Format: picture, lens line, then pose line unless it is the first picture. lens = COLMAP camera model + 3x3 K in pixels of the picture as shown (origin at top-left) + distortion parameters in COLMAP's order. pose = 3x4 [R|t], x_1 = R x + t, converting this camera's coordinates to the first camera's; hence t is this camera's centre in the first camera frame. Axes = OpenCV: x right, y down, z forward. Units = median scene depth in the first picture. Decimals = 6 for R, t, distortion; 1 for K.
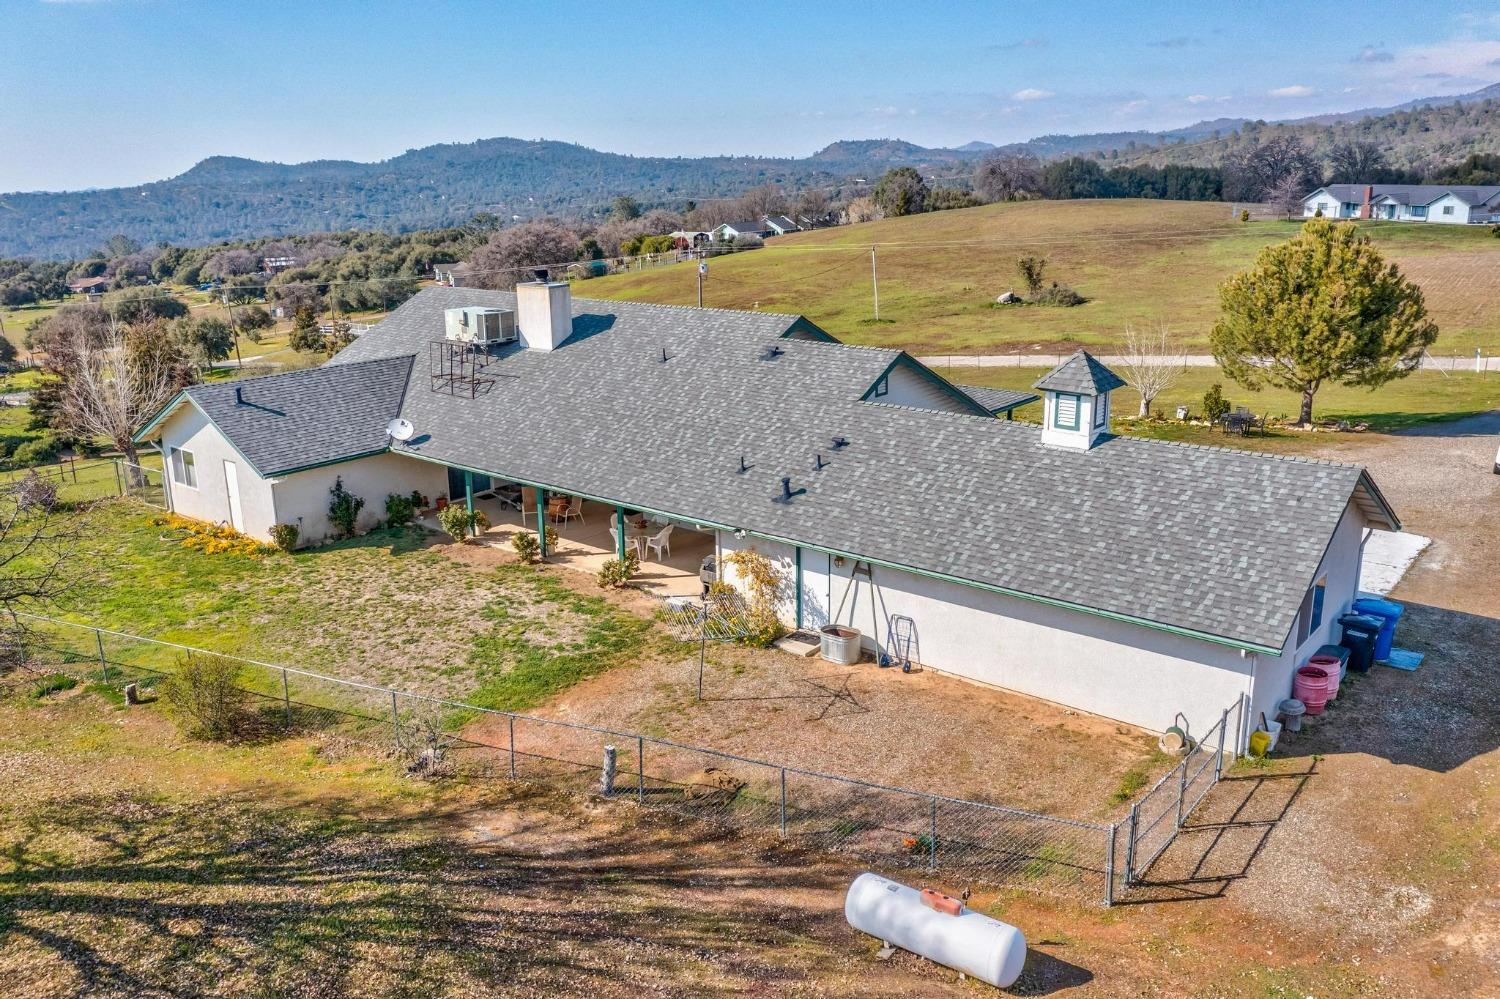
lens RADIAL K [[1245.9, 0, 750.0], [0, 1245.9, 499.5], [0, 0, 1]] dist [-0.012735, -0.002458]
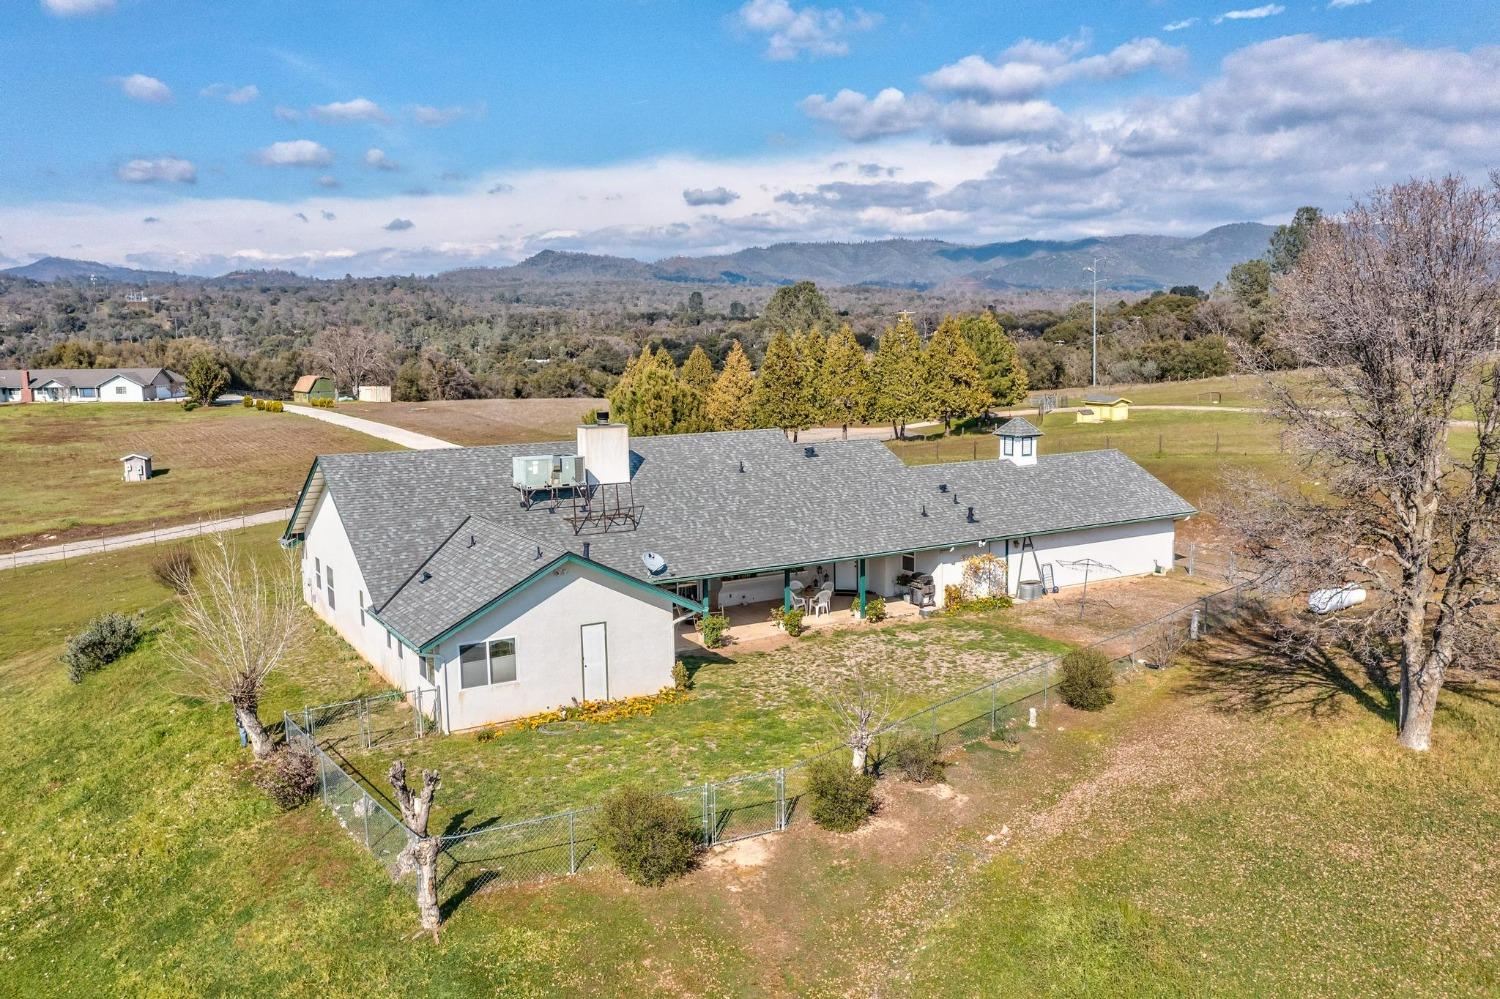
lens RADIAL K [[1245.9, 0, 750.0], [0, 1245.9, 499.5], [0, 0, 1]] dist [-0.012735, -0.002458]
pose [[0.302385, -0.111625, 0.946627, -1.229402], [0.255846, 0.966181, 0.032205, -0.117911], [-0.918208, 0.232453, 0.320718, 0.577236]]
